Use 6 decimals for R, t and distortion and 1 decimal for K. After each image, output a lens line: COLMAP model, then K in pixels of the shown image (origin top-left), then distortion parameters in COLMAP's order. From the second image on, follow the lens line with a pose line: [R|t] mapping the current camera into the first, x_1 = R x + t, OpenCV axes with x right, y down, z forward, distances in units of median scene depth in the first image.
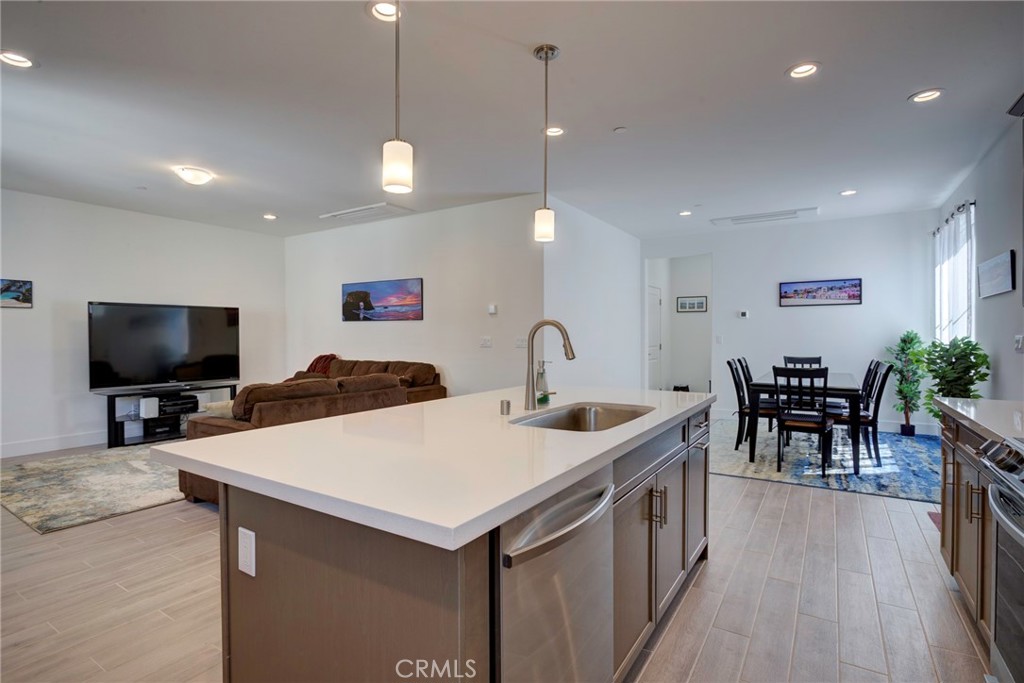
lens RADIAL K [[504.9, 0, 512.0], [0, 504.9, 341.5], [0, 0, 1]] dist [-0.009411, 0.001365]
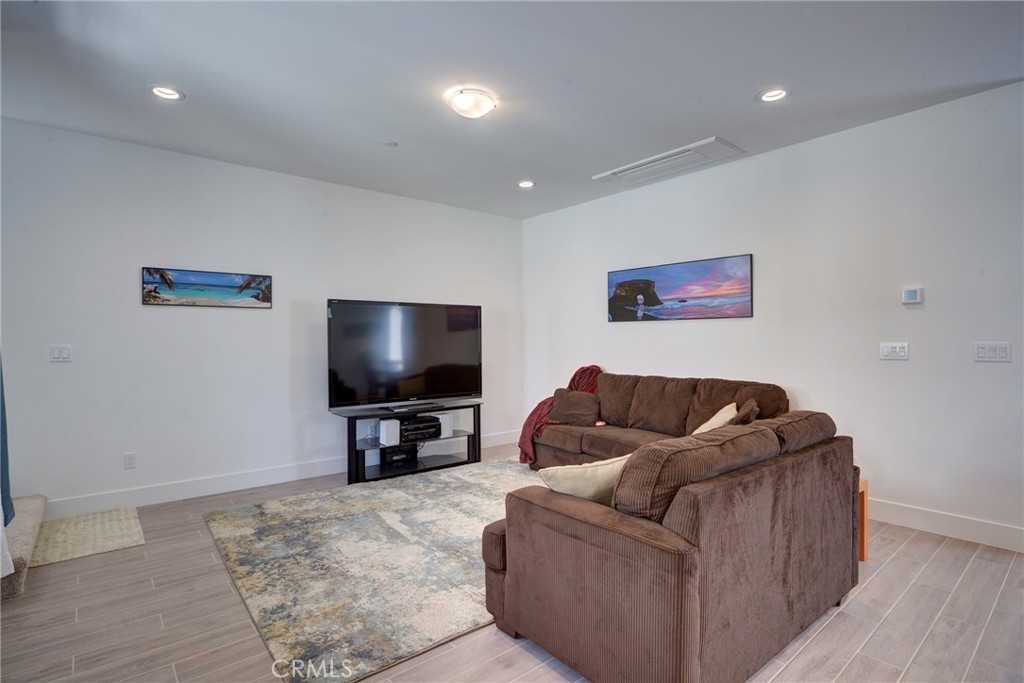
lens RADIAL K [[507.2, 0, 509.8], [0, 507.2, 344.4], [0, 0, 1]] dist [-0.018853, 0.000088]
pose [[0.953013, 0.000263, -0.302929, -0.297429], [-0.002016, 0.999983, -0.005473, -0.003142], [0.302922, 0.005827, 0.952997, 0.292947]]
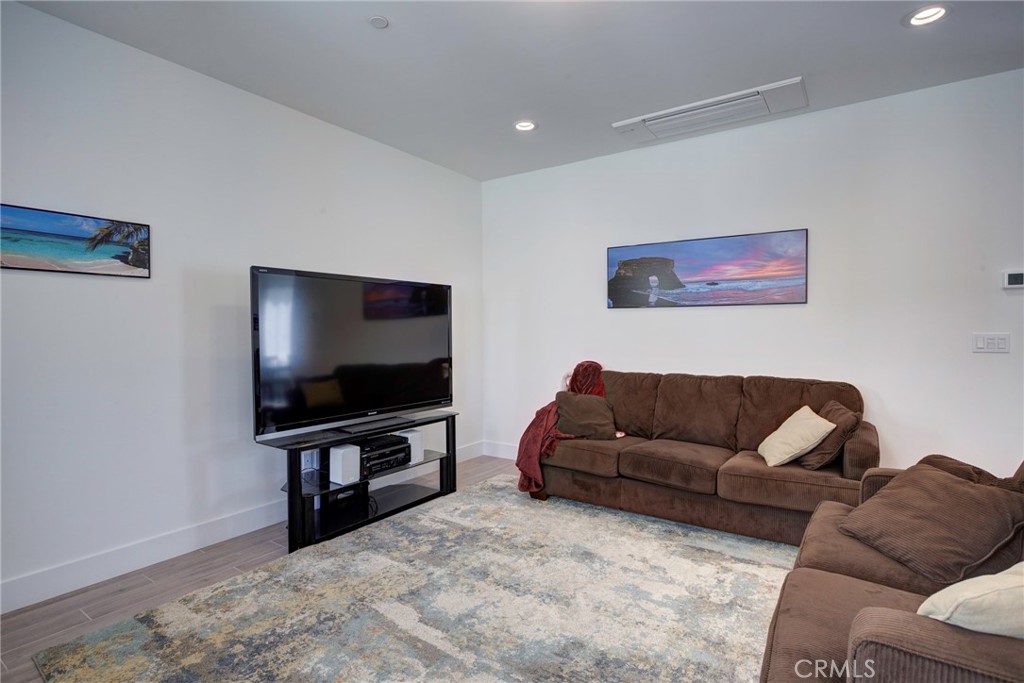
lens RADIAL K [[508.7, 0, 508.7], [0, 508.7, 340.2], [0, 0, 1]] dist [-0.010837, 0.000960]
pose [[0.999389, -0.001430, -0.034927, -0.520771], [0.001597, 0.999987, 0.004759, -0.005391], [0.034920, -0.004812, 0.999379, 0.452296]]
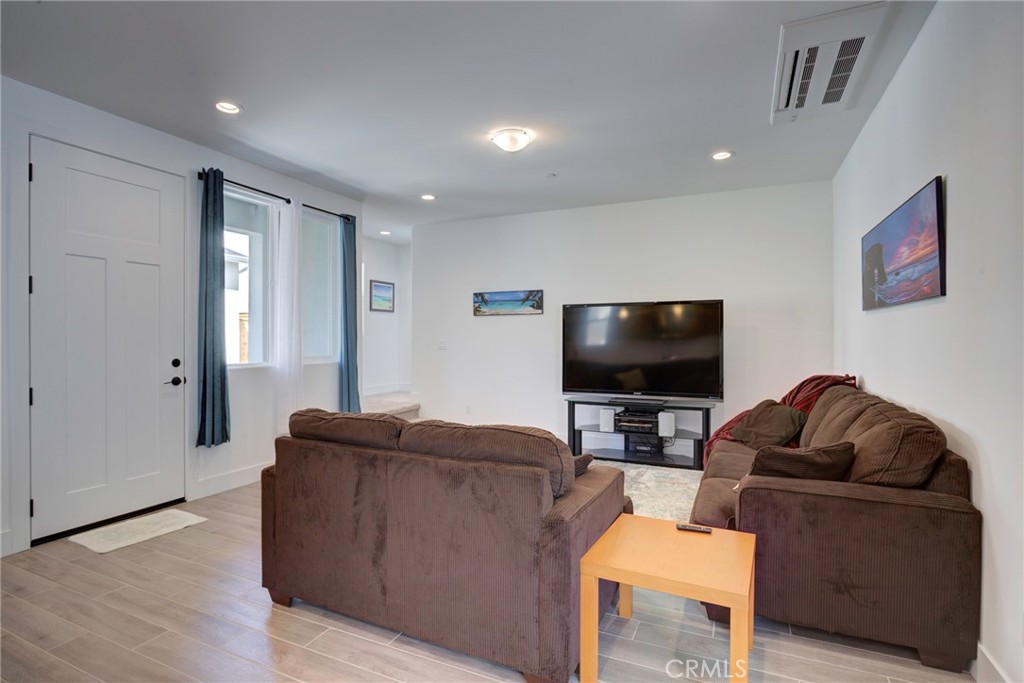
lens RADIAL K [[504.9, 0, 512.0], [0, 504.9, 341.5], [0, 0, 1]] dist [-0.009411, 0.001365]
pose [[0.138690, 0.007199, -0.990310, 0.132692], [-0.013860, 0.999890, 0.005328, -0.009252], [0.990239, 0.012986, 0.138775, 0.701065]]
